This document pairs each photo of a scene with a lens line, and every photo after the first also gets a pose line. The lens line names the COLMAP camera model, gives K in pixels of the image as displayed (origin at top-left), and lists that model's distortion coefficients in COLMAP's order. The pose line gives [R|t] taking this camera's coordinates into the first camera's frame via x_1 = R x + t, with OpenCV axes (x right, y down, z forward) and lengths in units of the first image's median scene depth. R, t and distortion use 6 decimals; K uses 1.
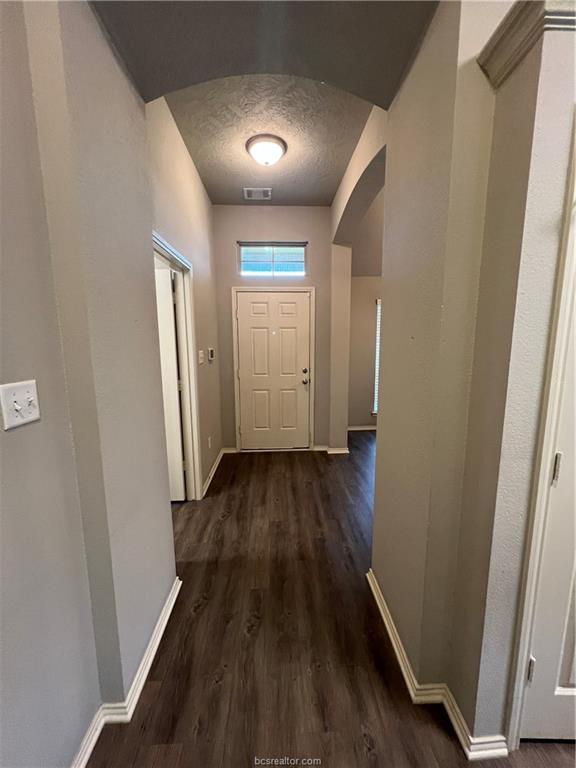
lens RADIAL K [[308.5, 0, 289.7], [0, 308.5, 386.3], [0, 0, 1]] dist [-0.001155, 0.000007]
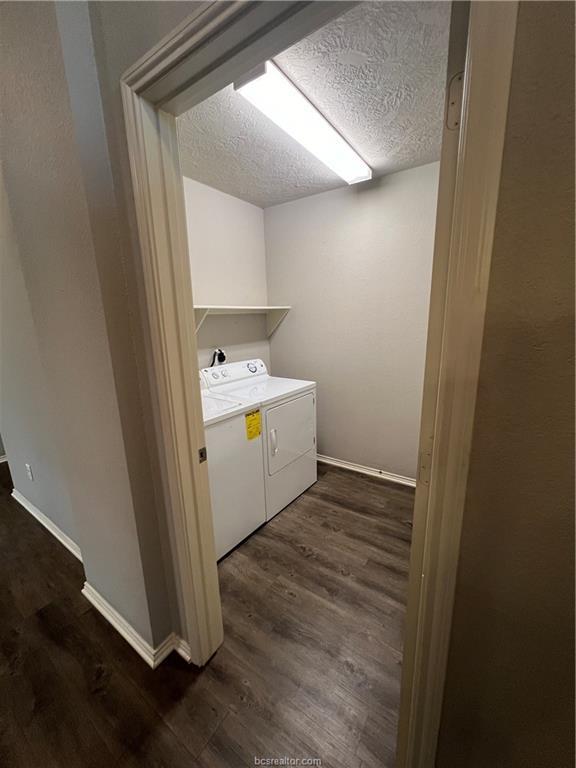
lens RADIAL K [[308.5, 0, 290.0], [0, 308.5, 384.1], [0, 0, 1]] dist [-0.001155, 0.000007]
pose [[-0.604315, 0.189025, -0.773998, -0.197775], [-0.093666, 0.947858, 0.304617, -0.370006], [0.791220, 0.256582, -0.555100, 2.463333]]
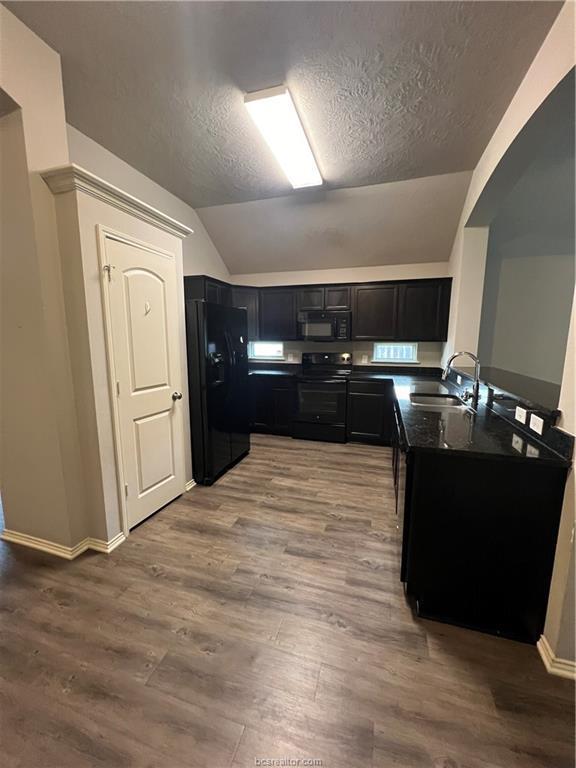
lens RADIAL K [[308.5, 0, 288.8], [0, 308.5, 385.4], [0, 0, 1]] dist [-0.001155, 0.000007]
pose [[0.334190, -0.132556, 0.933138, -0.659810], [0.132692, 0.986817, 0.092660, 0.162923], [-0.933118, 0.092853, 0.347373, -0.763070]]
